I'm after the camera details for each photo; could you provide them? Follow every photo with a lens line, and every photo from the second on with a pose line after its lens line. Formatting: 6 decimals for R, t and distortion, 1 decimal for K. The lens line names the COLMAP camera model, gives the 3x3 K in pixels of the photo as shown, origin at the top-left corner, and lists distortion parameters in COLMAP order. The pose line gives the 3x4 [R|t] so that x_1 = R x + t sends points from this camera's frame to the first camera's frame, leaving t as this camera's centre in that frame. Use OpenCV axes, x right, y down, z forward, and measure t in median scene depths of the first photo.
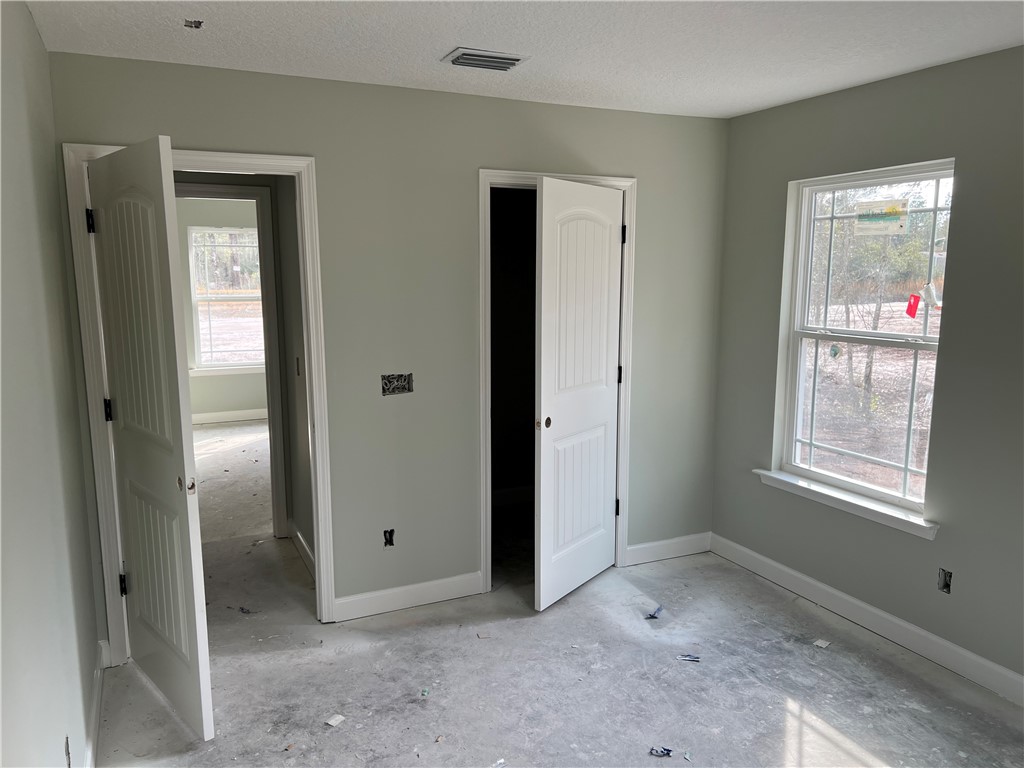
lens RADIAL K [[778.6, 0, 512.0], [0, 778.6, 384.0], [0, 0, 1]] dist [0.064415, -0.064837]
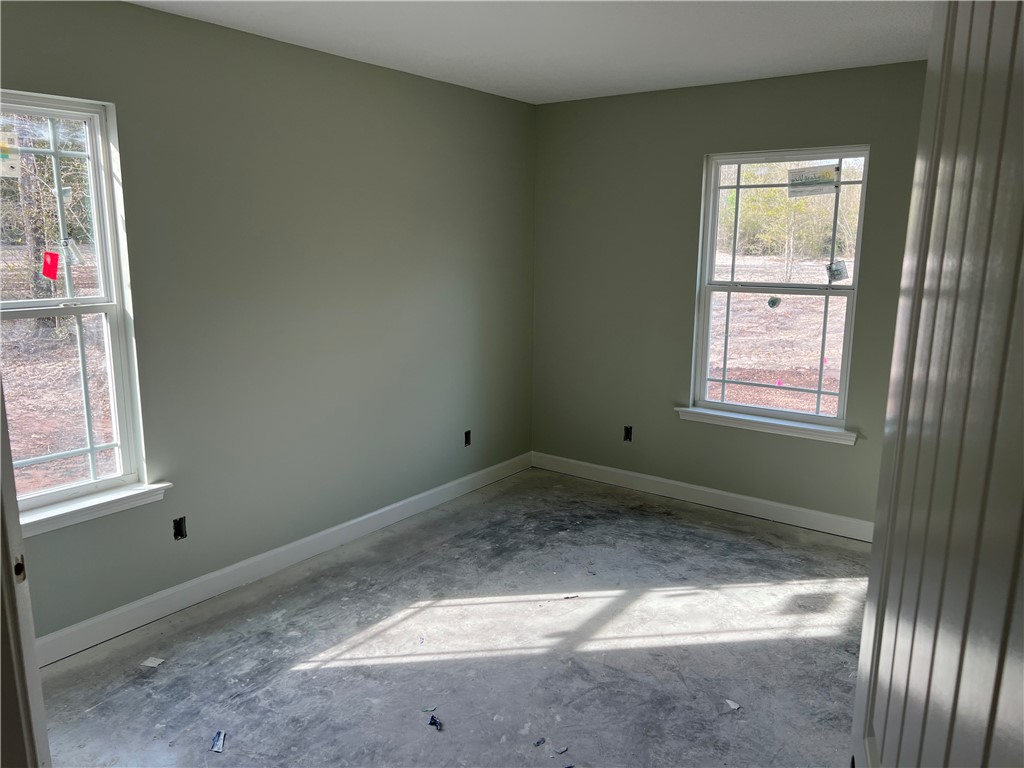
lens RADIAL K [[778.6, 0, 512.0], [0, 778.6, 384.0], [0, 0, 1]] dist [0.064415, -0.064837]
pose [[-0.477332, -0.171315, 0.861862, -0.523936], [0.120811, 0.958703, 0.257474, -0.147017], [-0.870379, 0.227023, -0.436923, 1.047645]]
